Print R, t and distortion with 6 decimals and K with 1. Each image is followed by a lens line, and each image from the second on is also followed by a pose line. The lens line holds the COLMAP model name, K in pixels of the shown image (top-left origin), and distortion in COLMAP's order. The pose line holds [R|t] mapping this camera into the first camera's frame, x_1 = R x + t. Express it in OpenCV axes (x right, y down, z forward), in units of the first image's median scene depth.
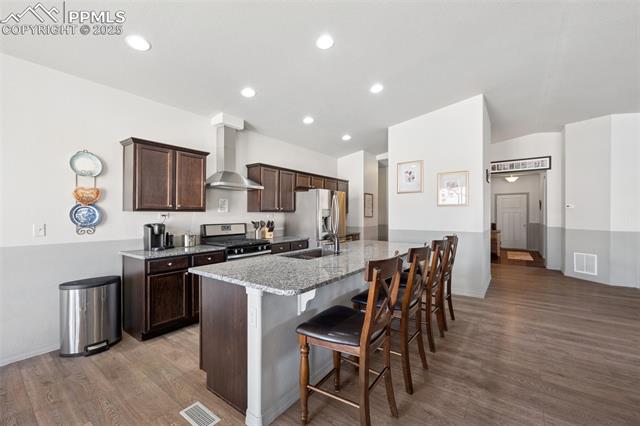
lens RADIAL K [[265.9, 0, 320.7], [0, 265.9, 213.9], [0, 0, 1]] dist [0.004860, -0.000053]
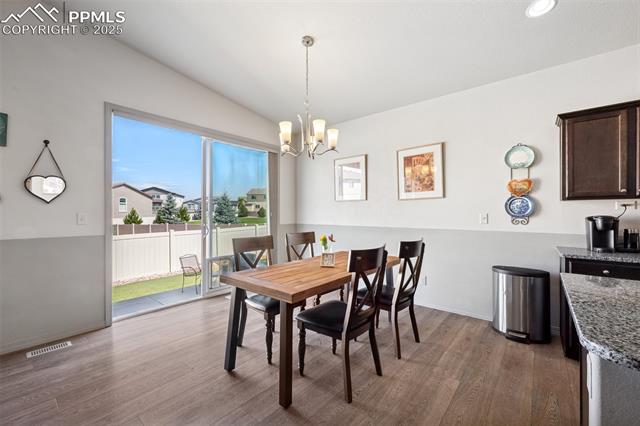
lens RADIAL K [[265.9, 0, 320.1], [0, 265.9, 212.2], [0, 0, 1]] dist [0.004860, -0.000053]
pose [[-0.057580, -0.002413, -0.998338, 0.172309], [0.003072, 0.999992, -0.002594, 0.024817], [0.998336, -0.003216, -0.057572, 0.246807]]
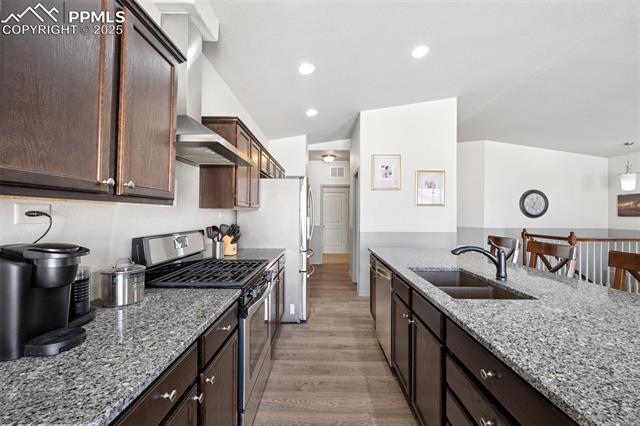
lens RADIAL K [[265.9, 0, 322.6], [0, 265.9, 212.3], [0, 0, 1]] dist [0.004860, -0.000053]
pose [[0.809134, 0.009622, 0.587545, -0.534538], [-0.006434, 0.999951, -0.007515, 0.005306], [-0.587588, 0.002301, 0.809157, 0.610894]]
